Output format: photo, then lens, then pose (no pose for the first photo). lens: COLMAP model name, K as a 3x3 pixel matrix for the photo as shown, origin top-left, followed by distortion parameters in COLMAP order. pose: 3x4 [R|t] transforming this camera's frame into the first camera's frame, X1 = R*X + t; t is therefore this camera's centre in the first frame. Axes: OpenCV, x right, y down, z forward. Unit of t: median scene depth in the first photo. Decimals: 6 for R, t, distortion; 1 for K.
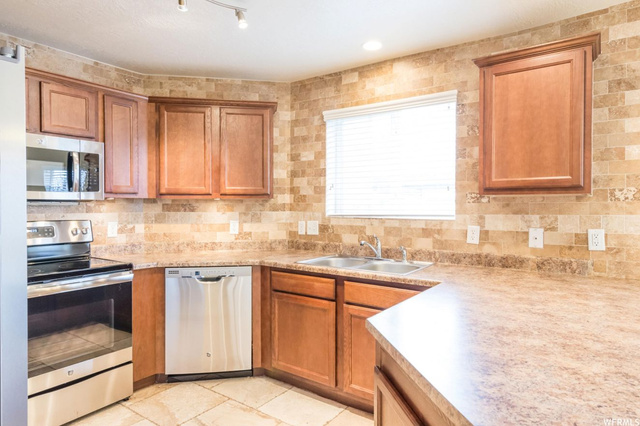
lens RADIAL K [[392.3, 0, 320.0], [0, 392.3, 213.0], [0, 0, 1]] dist [-0.003140, -0.001228]
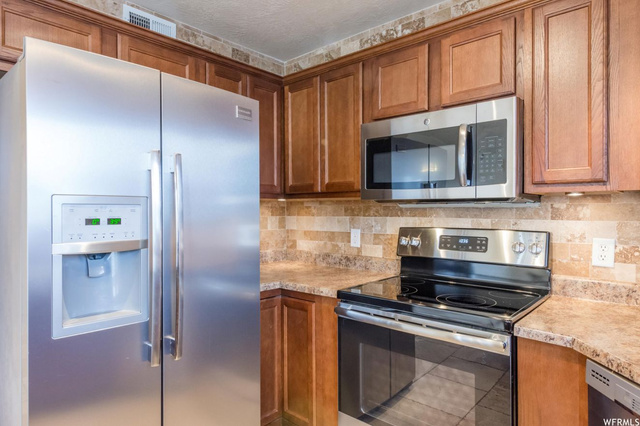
lens RADIAL K [[392.3, 0, 320.0], [0, 392.3, 213.0], [0, 0, 1]] dist [-0.003140, -0.001228]
pose [[-0.119665, 0.010980, -0.992754, 0.042789], [-0.016355, 0.999781, 0.013029, -0.012363], [0.992680, 0.017795, -0.119459, 0.715316]]
